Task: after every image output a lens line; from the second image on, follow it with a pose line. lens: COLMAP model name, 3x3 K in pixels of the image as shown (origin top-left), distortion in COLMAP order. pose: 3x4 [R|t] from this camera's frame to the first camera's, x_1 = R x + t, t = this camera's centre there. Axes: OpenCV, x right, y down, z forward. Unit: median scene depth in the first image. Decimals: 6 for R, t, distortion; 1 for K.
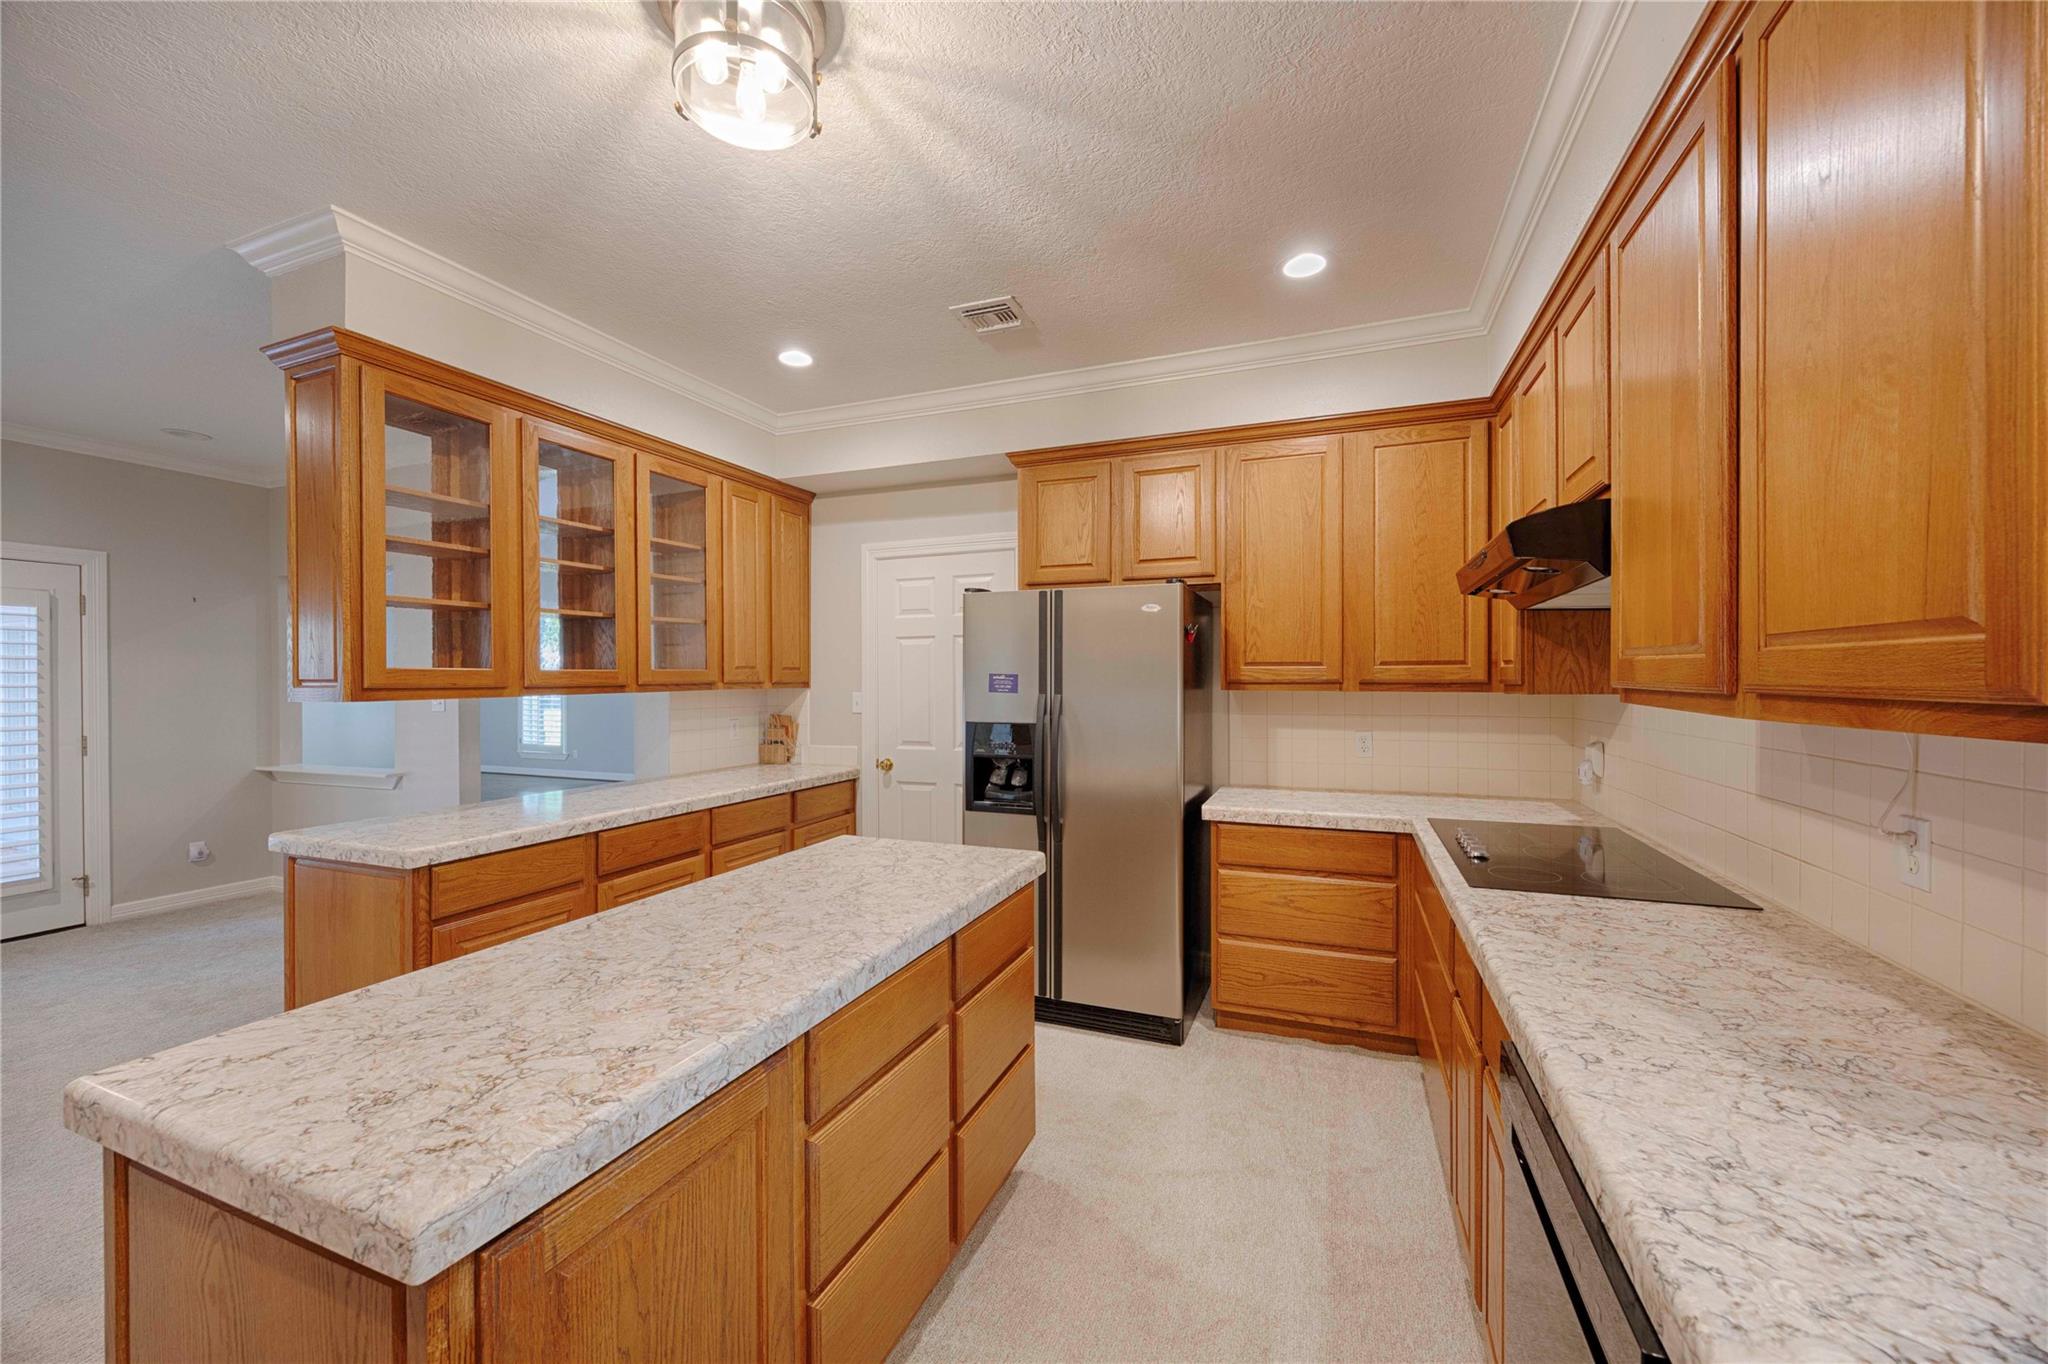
lens RADIAL K [[778.5, 0, 1026.0], [0, 778.5, 683.1], [0, 0, 1]] dist [-0.001336, 0.000096]
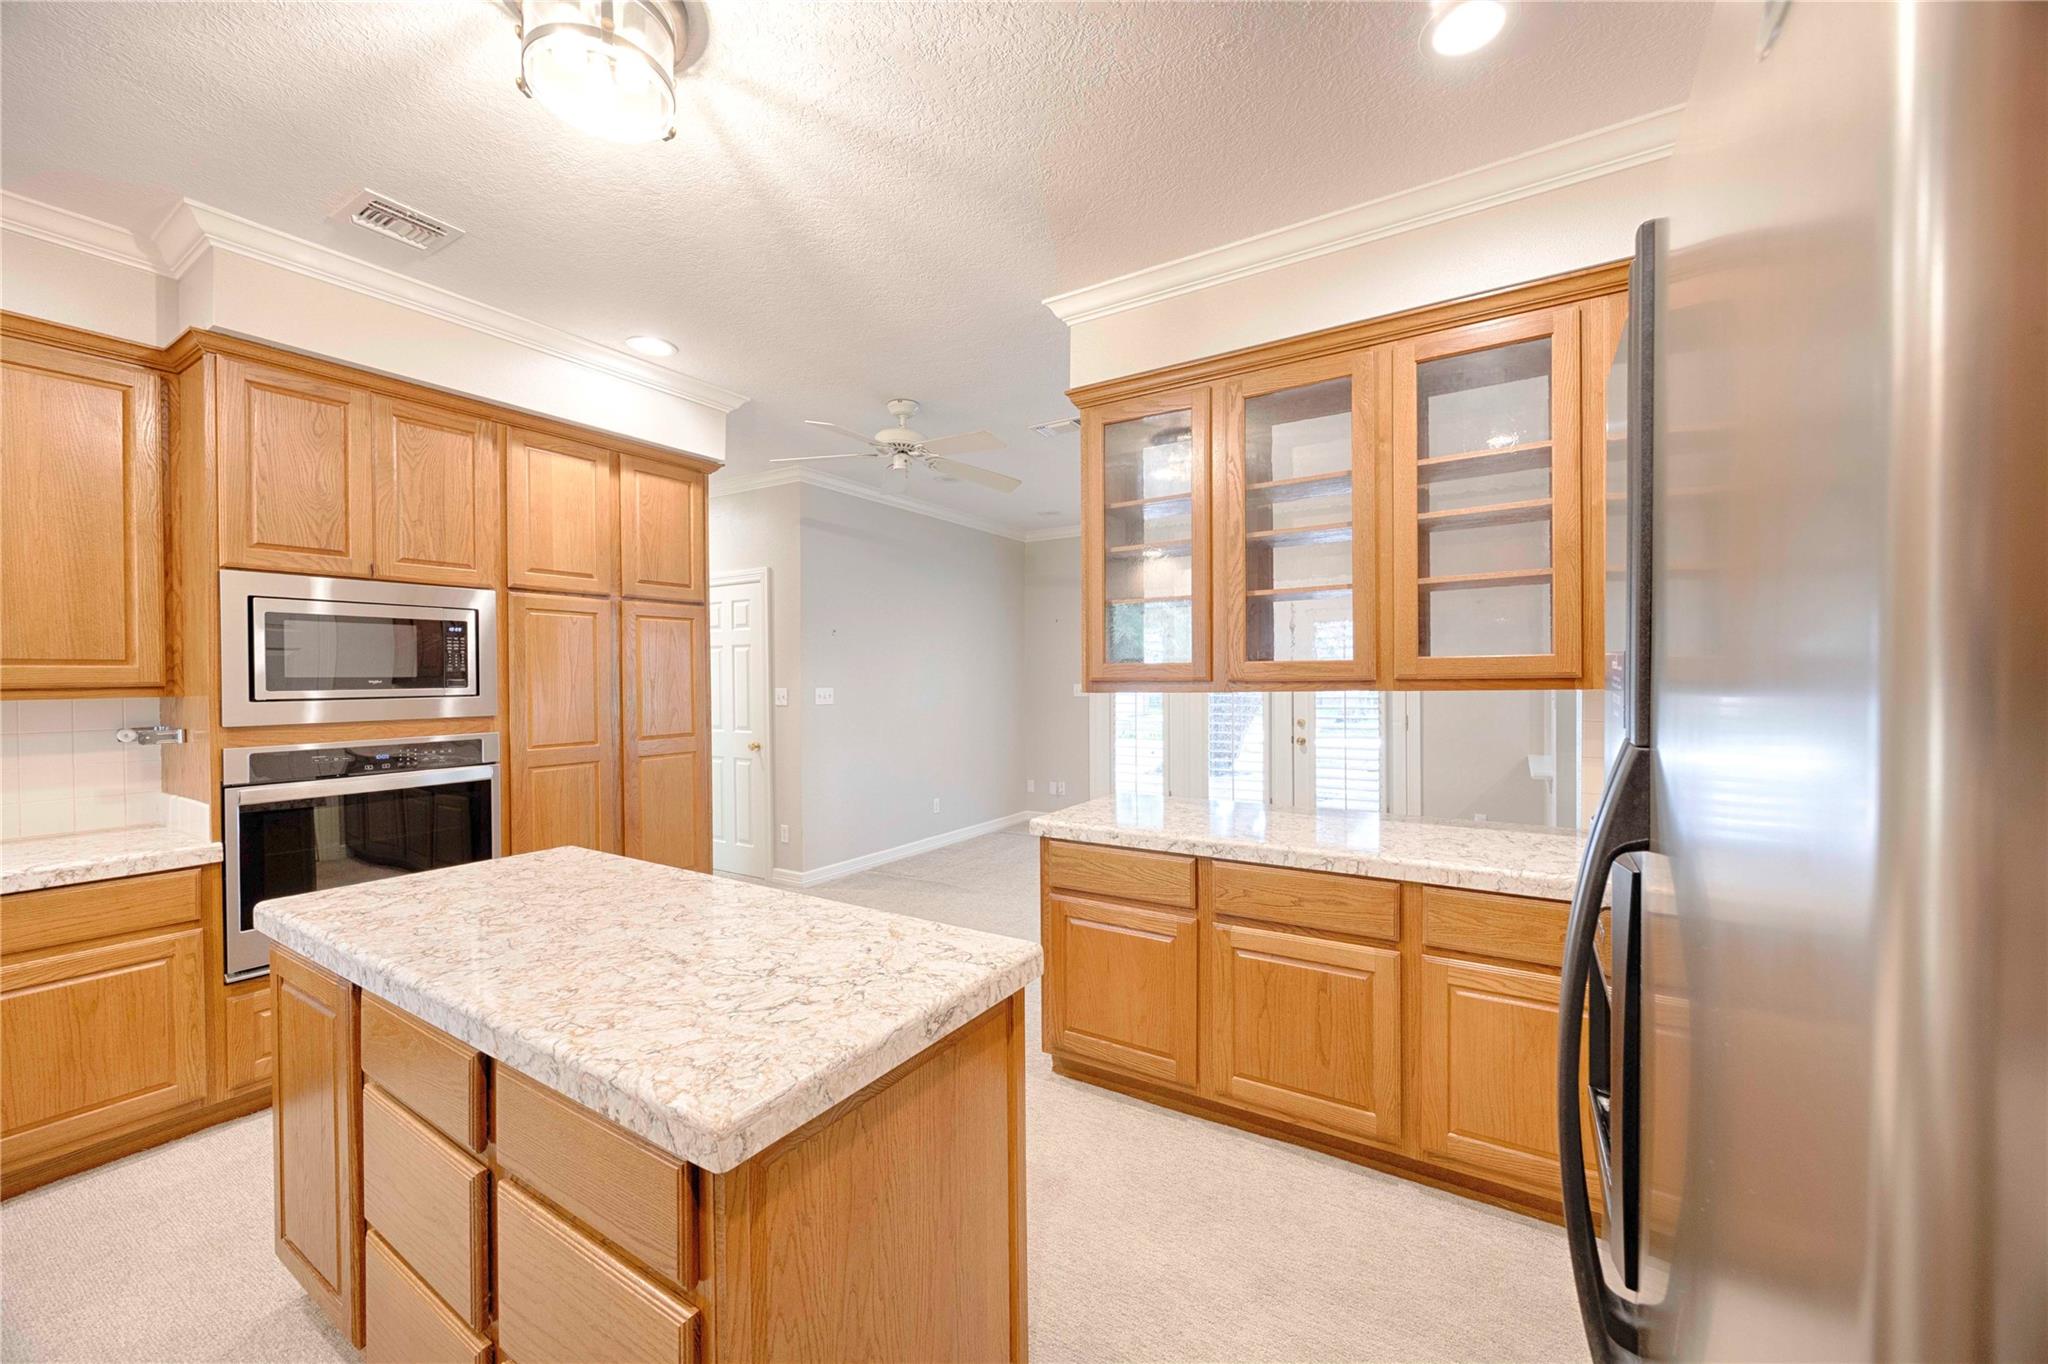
lens RADIAL K [[779.3, 0, 1026.3], [0, 779.3, 675.2], [0, 0, 1]] dist [-0.000896, -0.000011]
pose [[-0.182708, 0.000816, -0.983167, 0.263163], [0.002287, 0.999997, 0.000405, -0.002283], [0.983165, -0.002175, -0.182710, 0.861481]]
